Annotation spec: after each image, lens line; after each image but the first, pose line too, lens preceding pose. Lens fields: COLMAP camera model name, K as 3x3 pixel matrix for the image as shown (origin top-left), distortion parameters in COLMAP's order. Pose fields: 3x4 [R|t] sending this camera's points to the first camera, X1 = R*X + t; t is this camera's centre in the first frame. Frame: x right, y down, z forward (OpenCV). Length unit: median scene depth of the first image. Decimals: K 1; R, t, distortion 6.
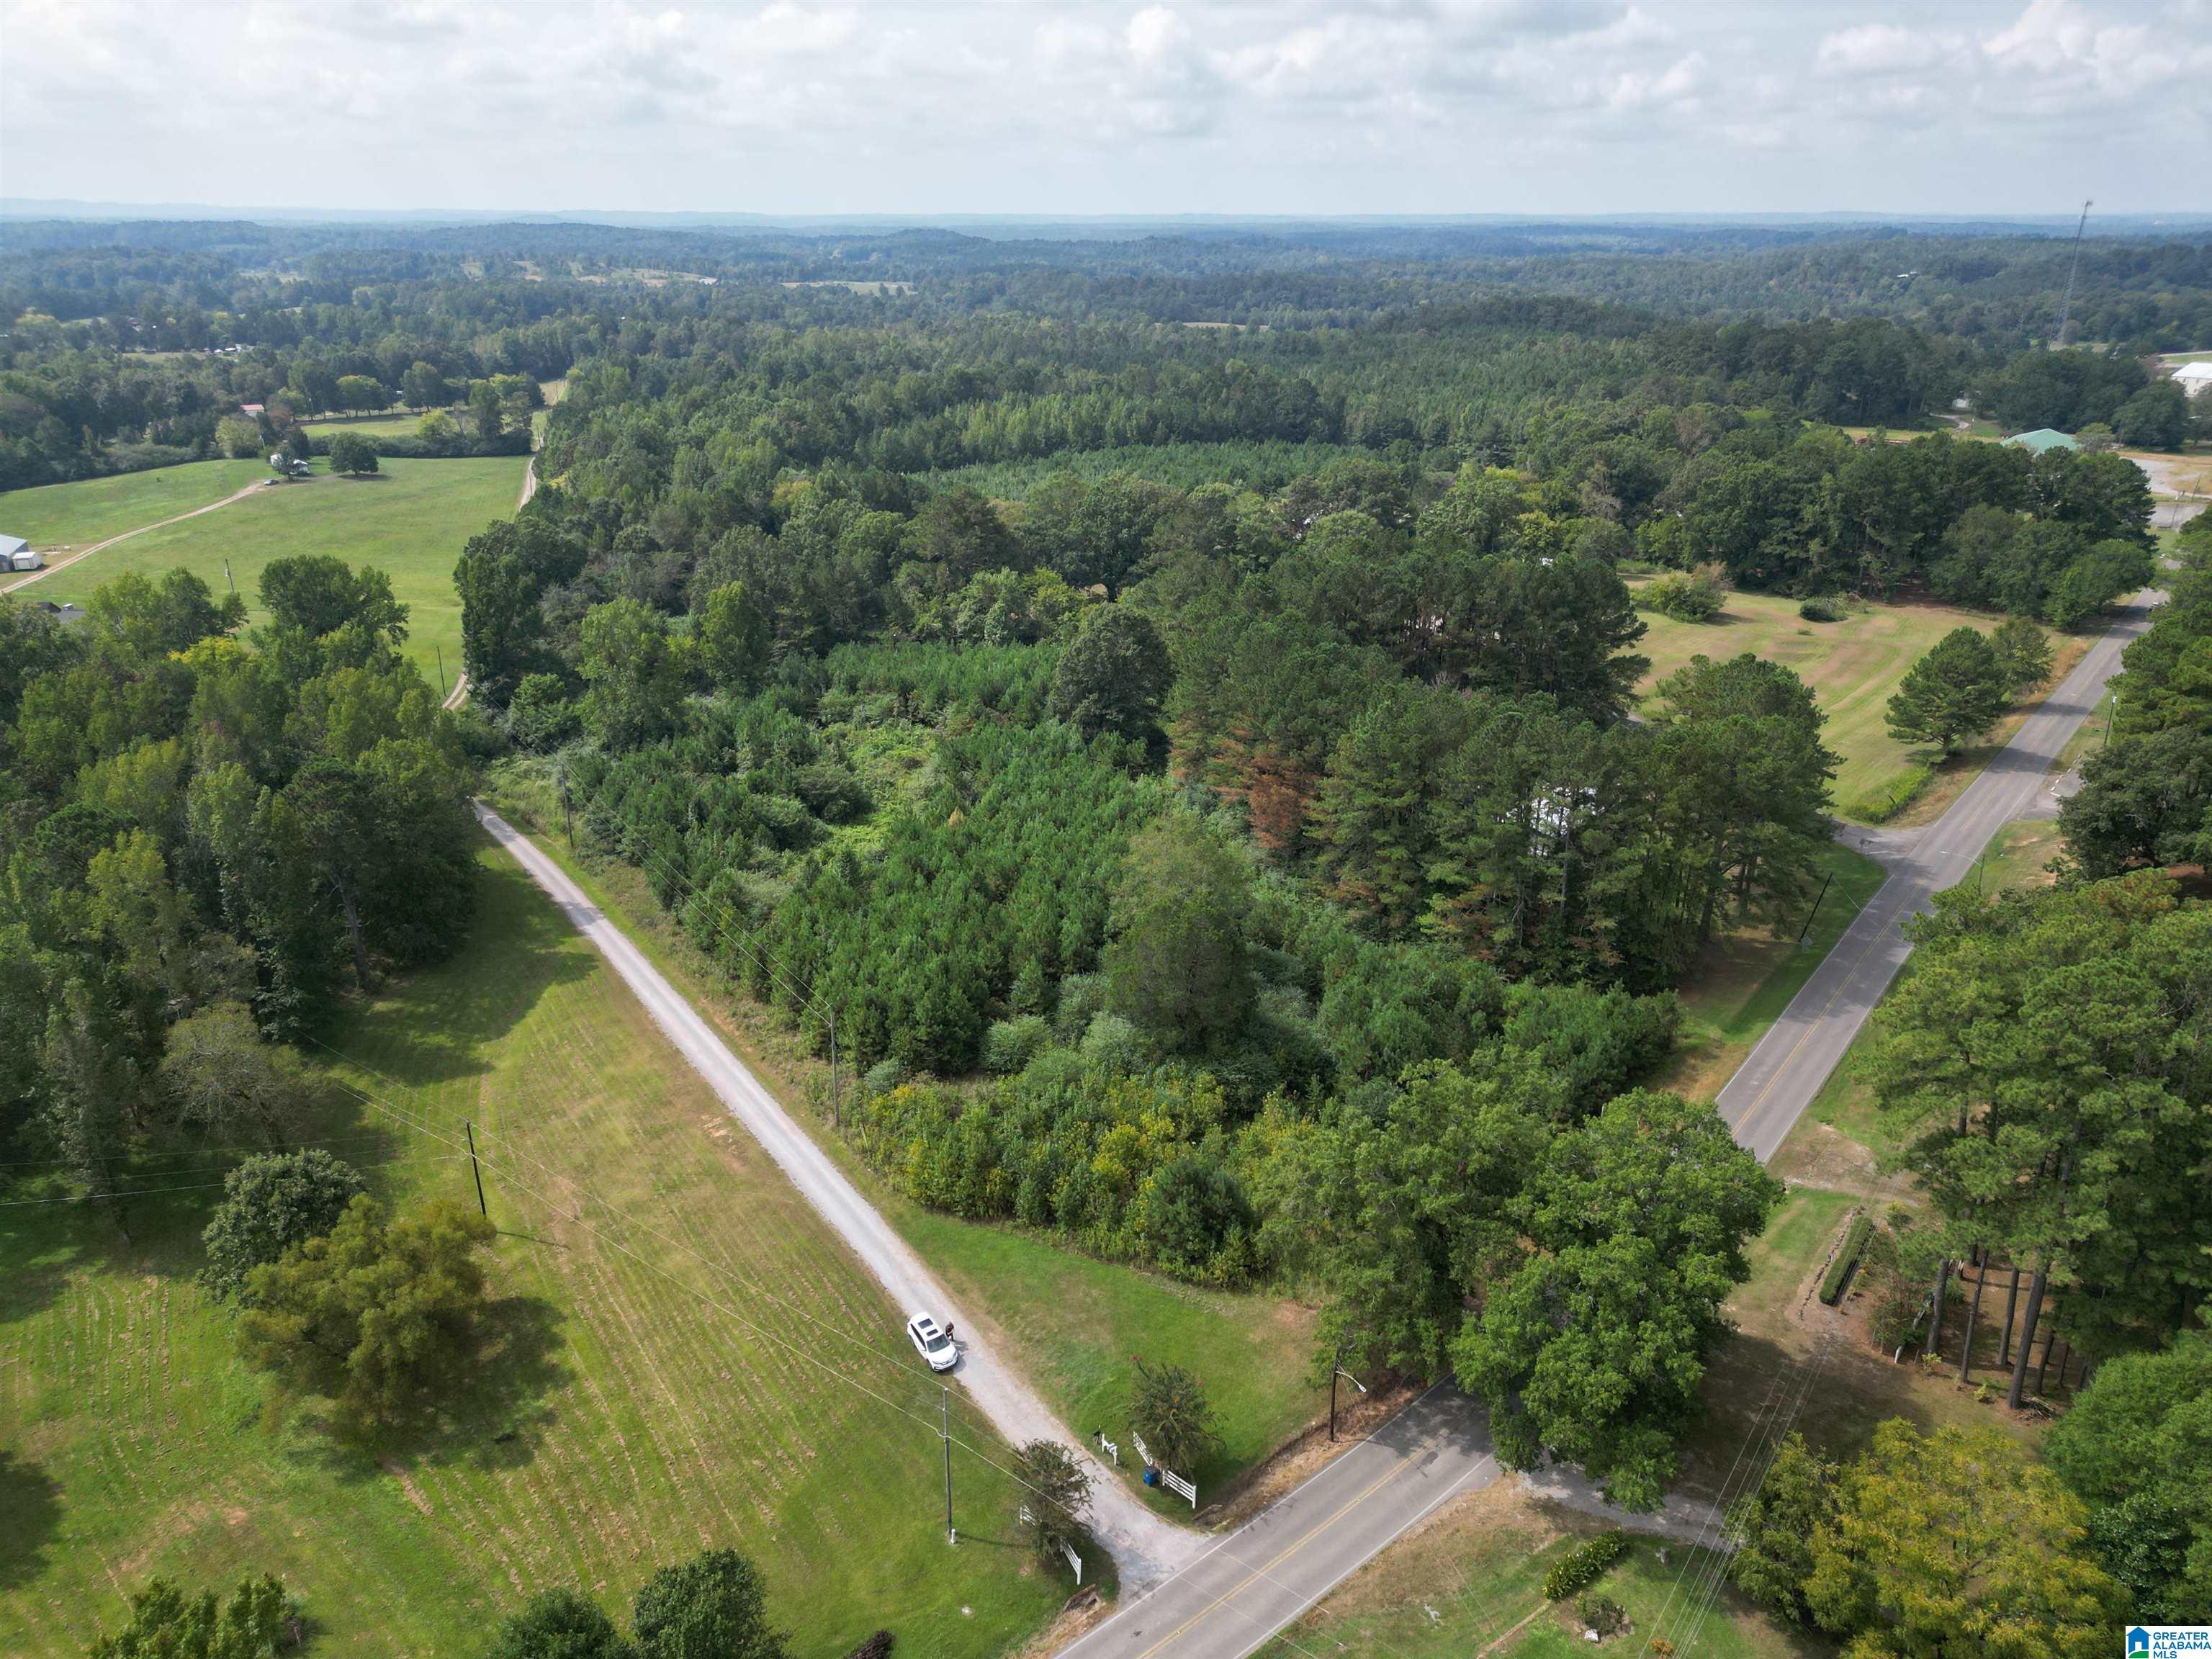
lens RADIAL K [[1573.3, 0, 1102.6], [0, 1573.3, 837.0], [0, 0, 1]] dist [0.052032, -0.043293]
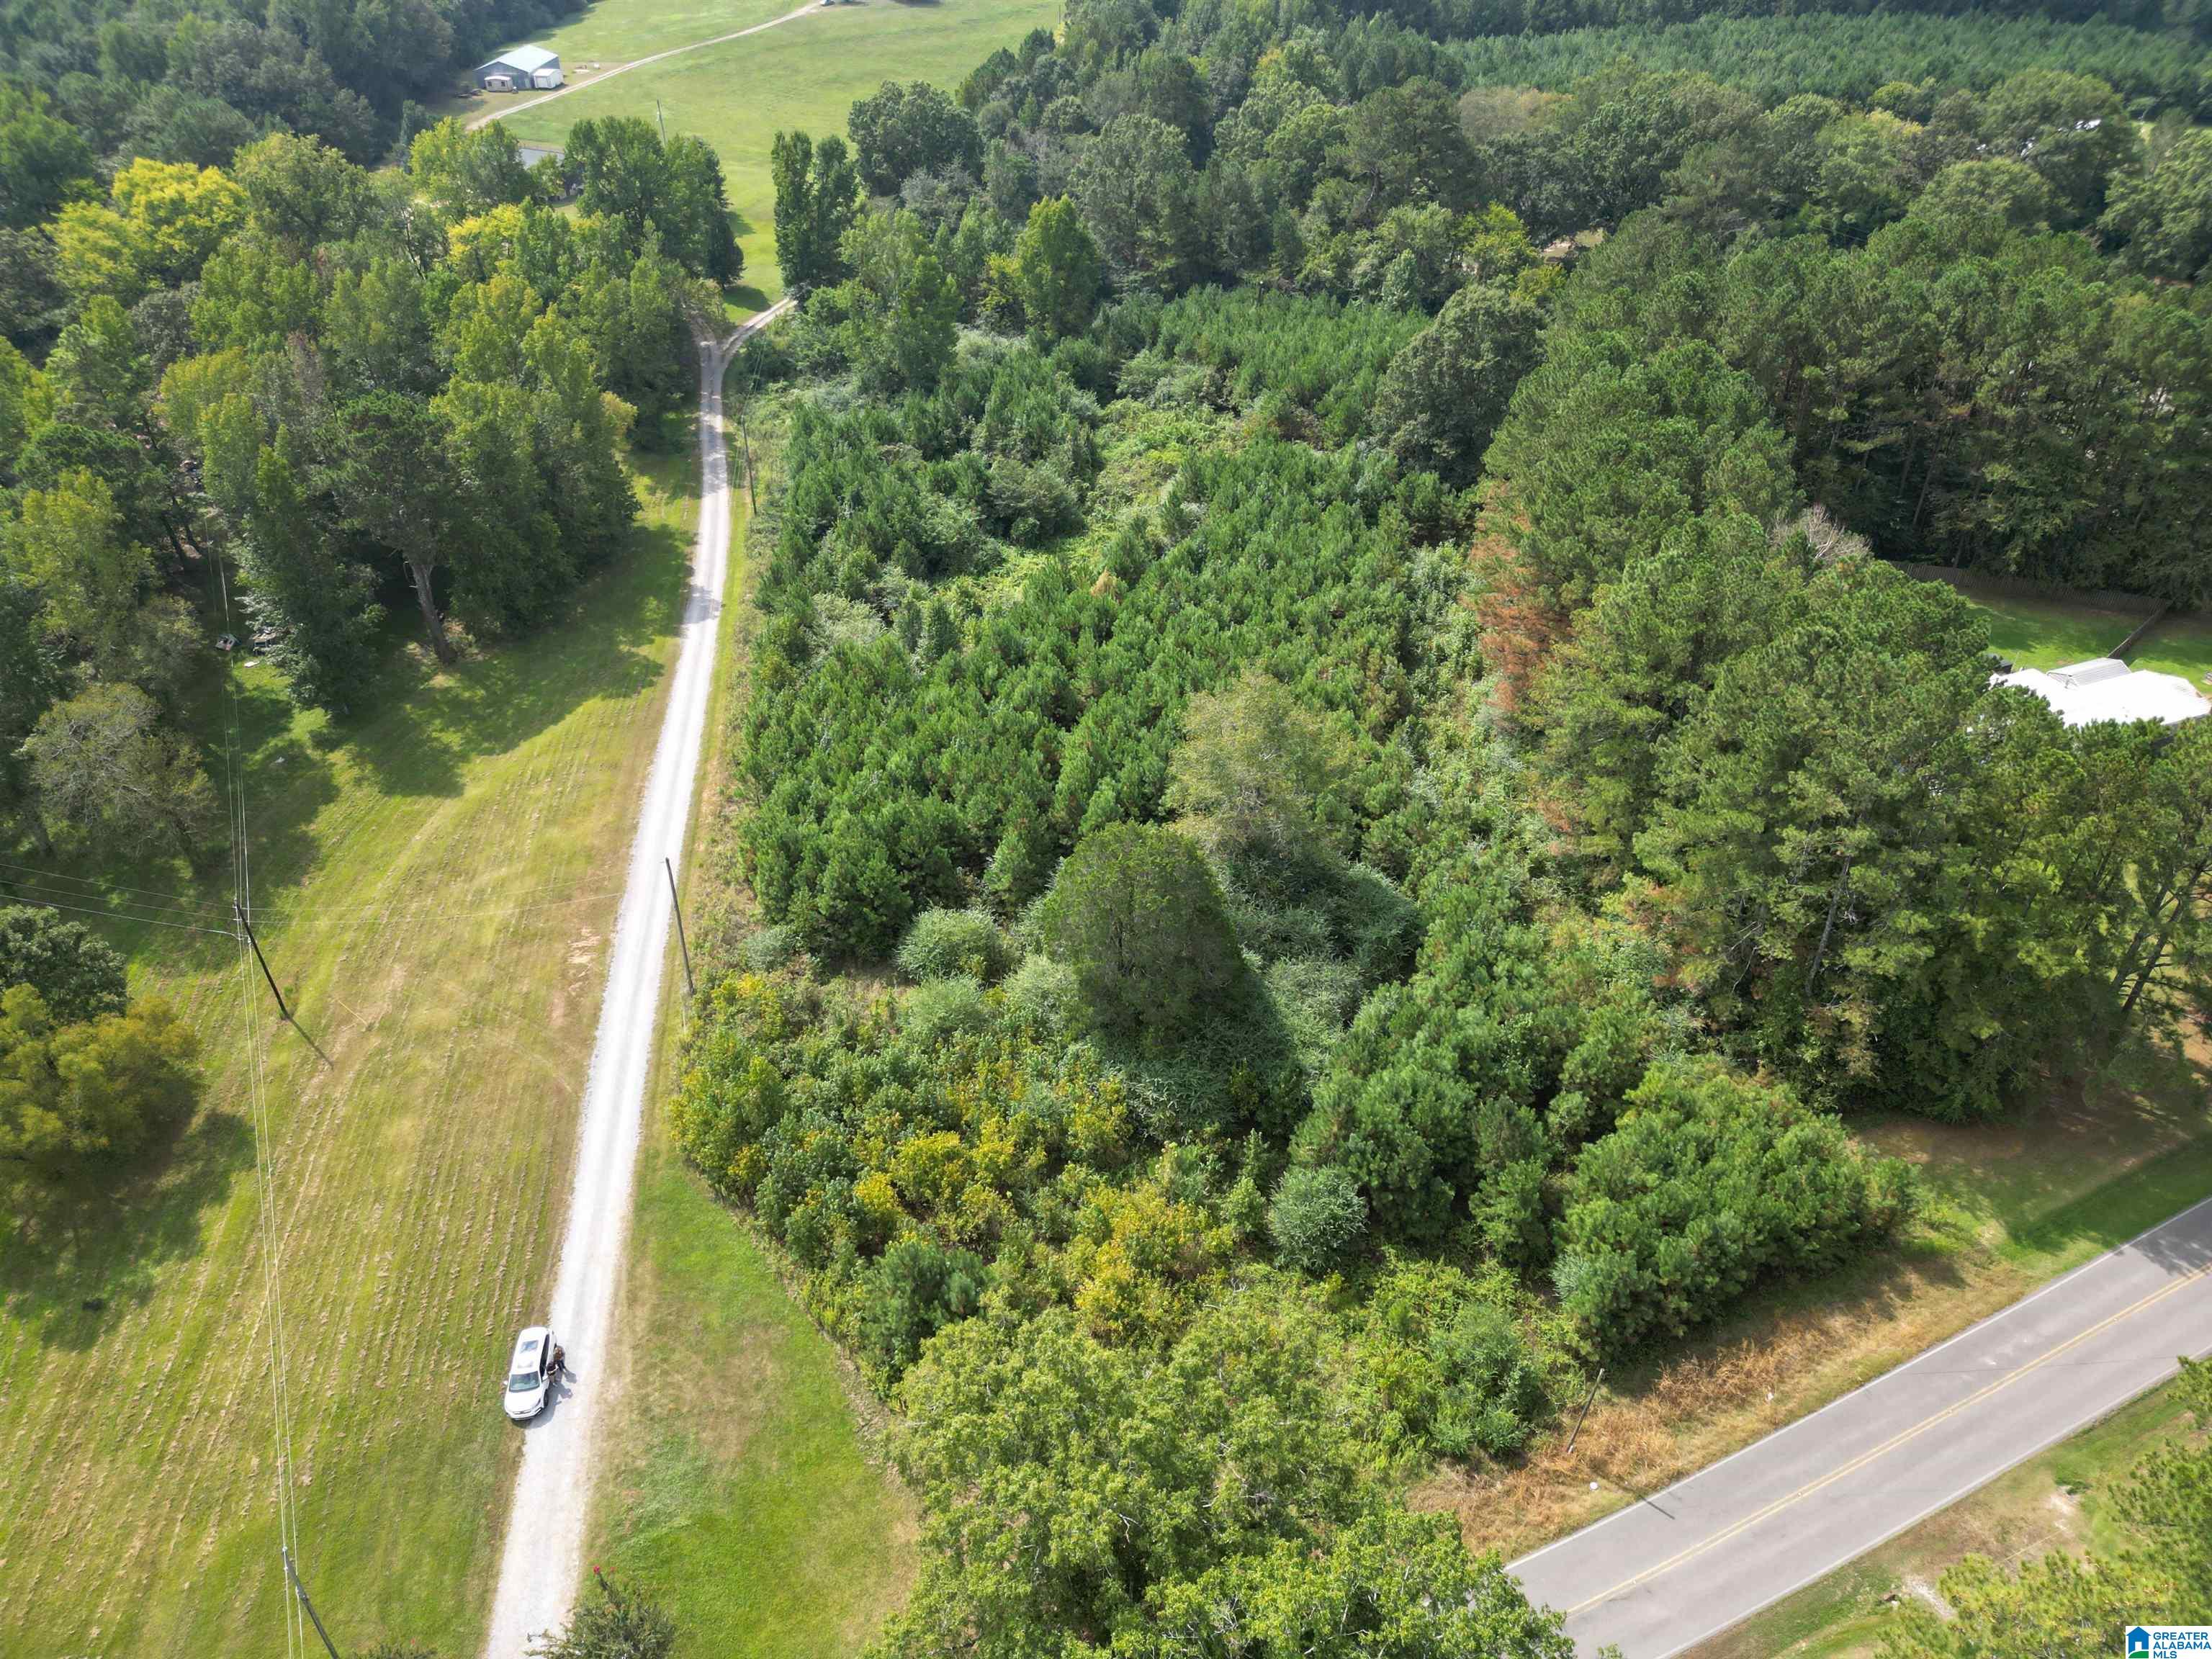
lens RADIAL K [[1573.3, 0, 1100.0], [0, 1573.3, 828.3], [0, 0, 1]] dist [0.052032, -0.043293]
pose [[0.899878, 0.250366, -0.357122, 0.144483], [-0.151666, 0.947354, 0.281989, -0.078393], [0.408921, -0.199592, 0.890476, 0.197818]]
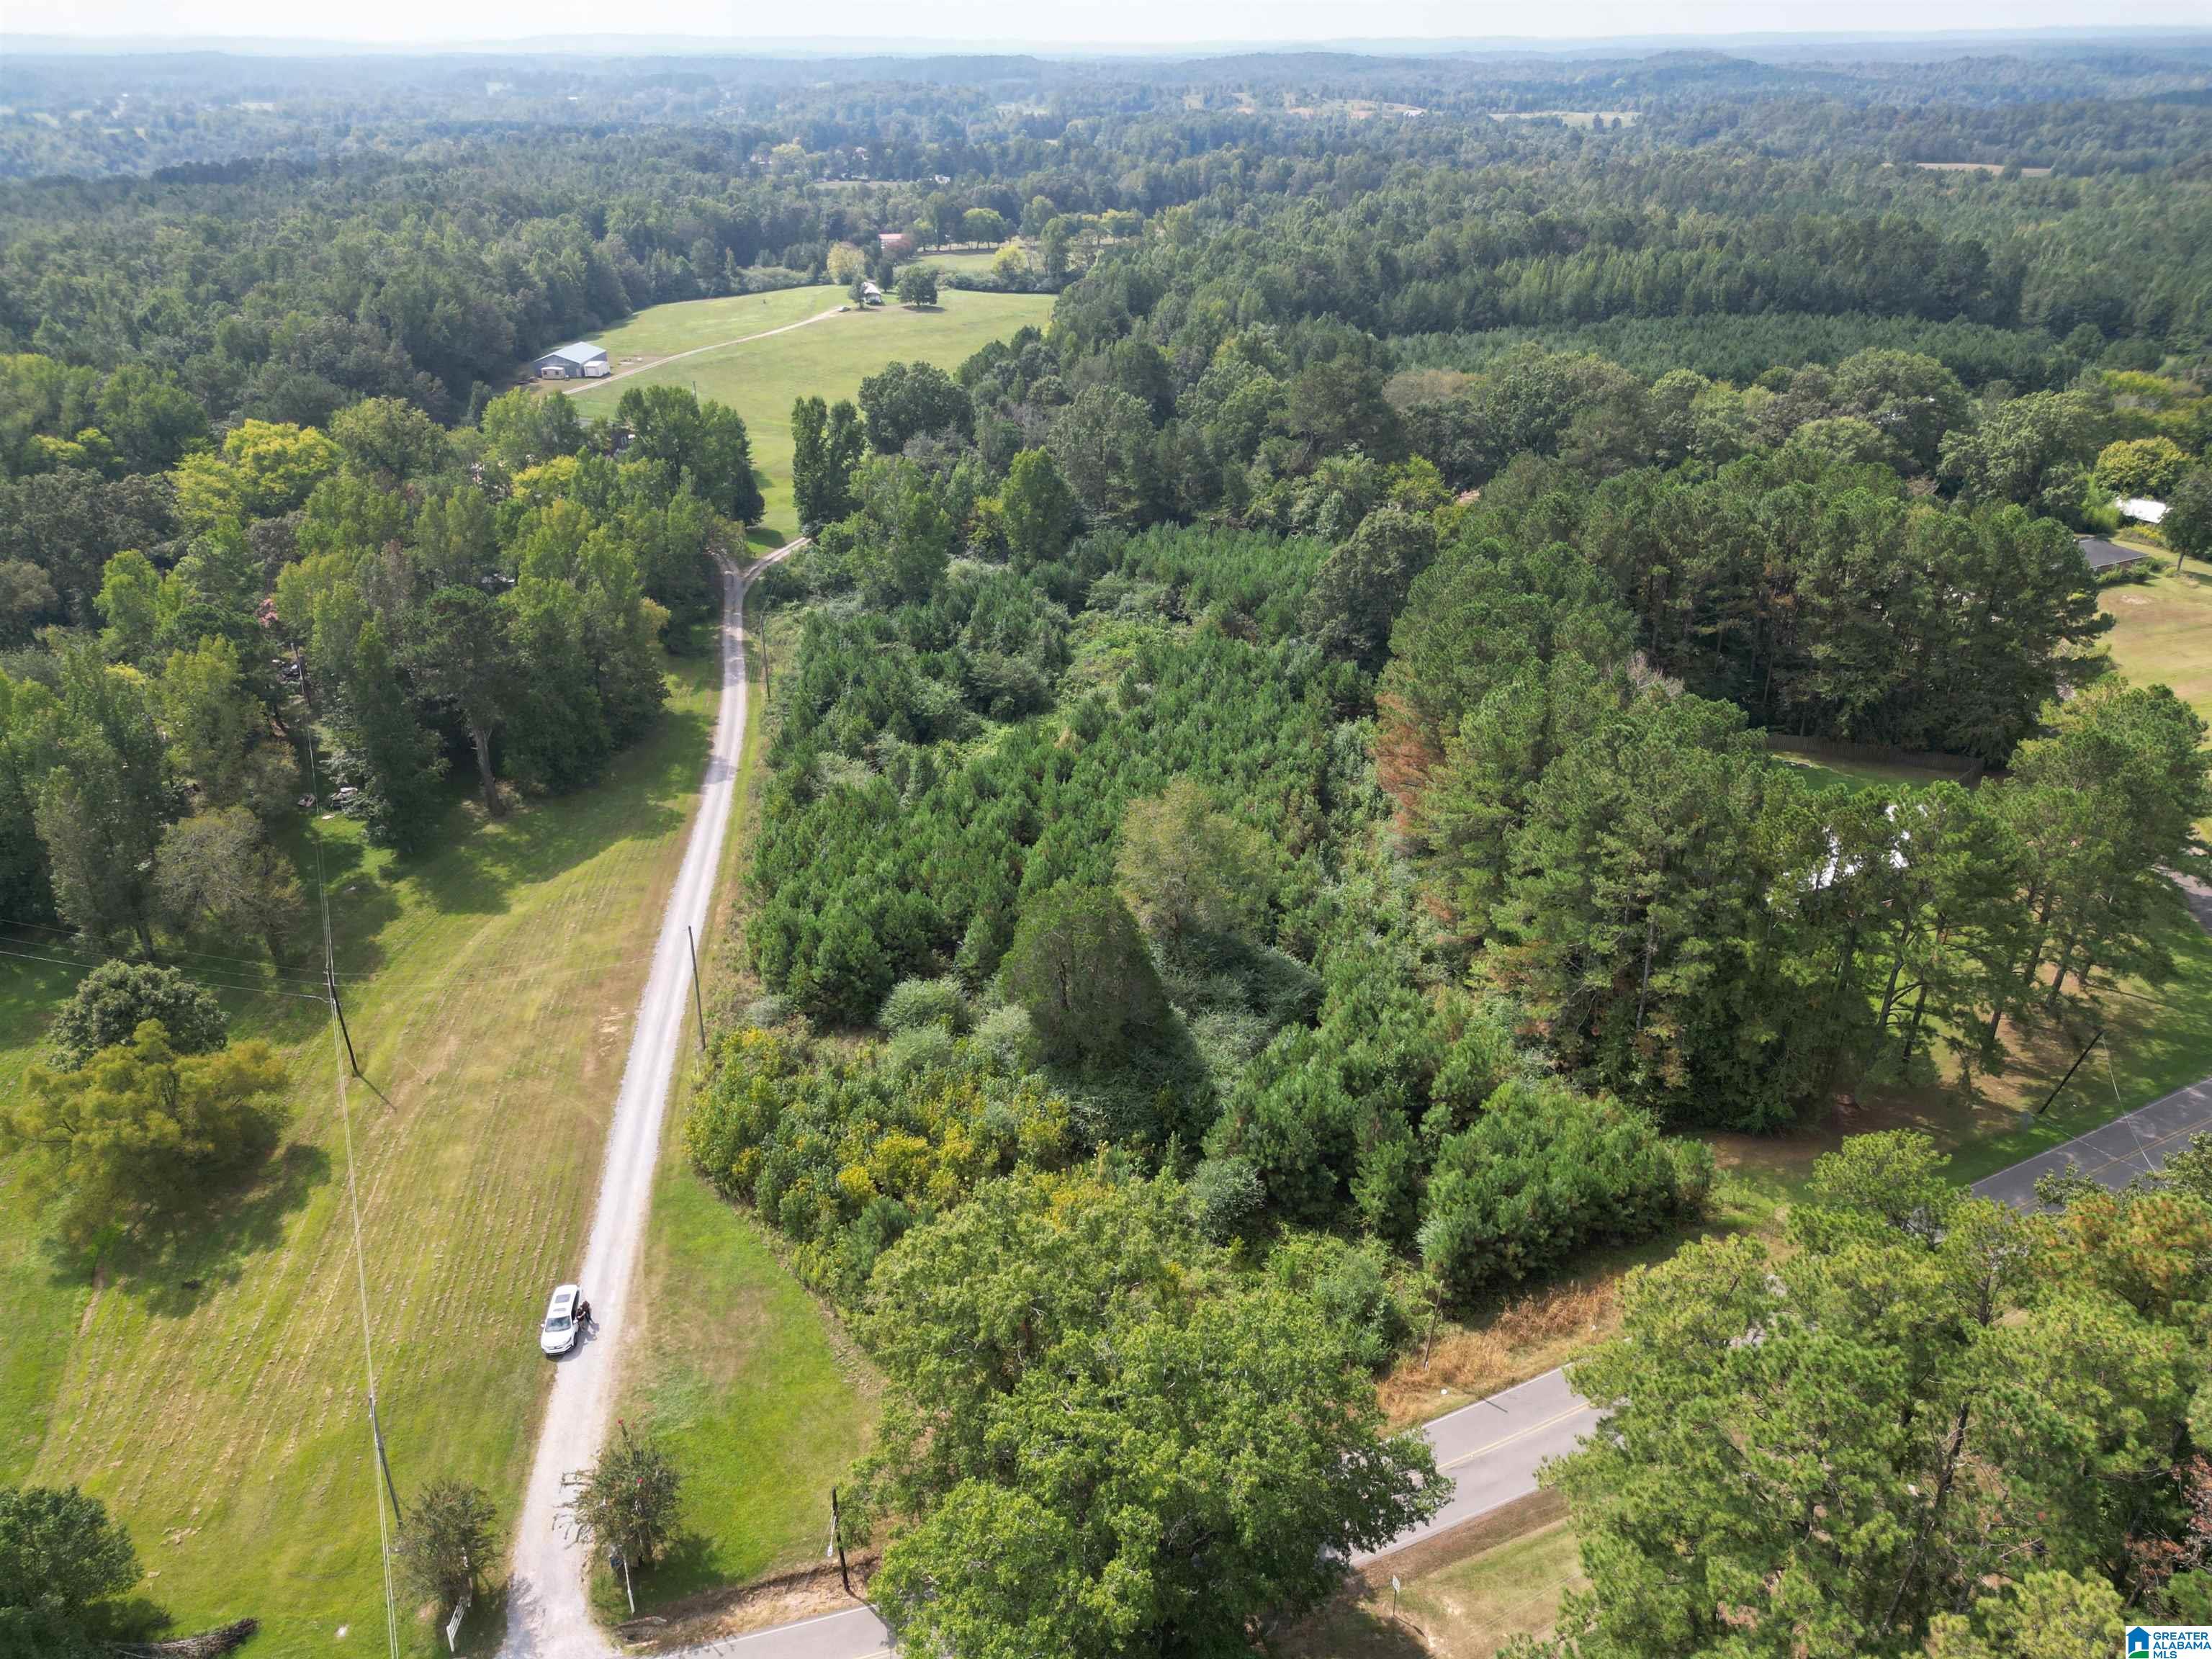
lens RADIAL K [[1573.3, 0, 1100.9], [0, 1573.3, 833.8], [0, 0, 1]] dist [0.052032, -0.043293]
pose [[0.900599, 0.185330, -0.393159, 0.199335], [-0.149601, 0.981443, 0.119951, -0.047251], [0.408094, -0.049211, 0.911613, 0.124814]]
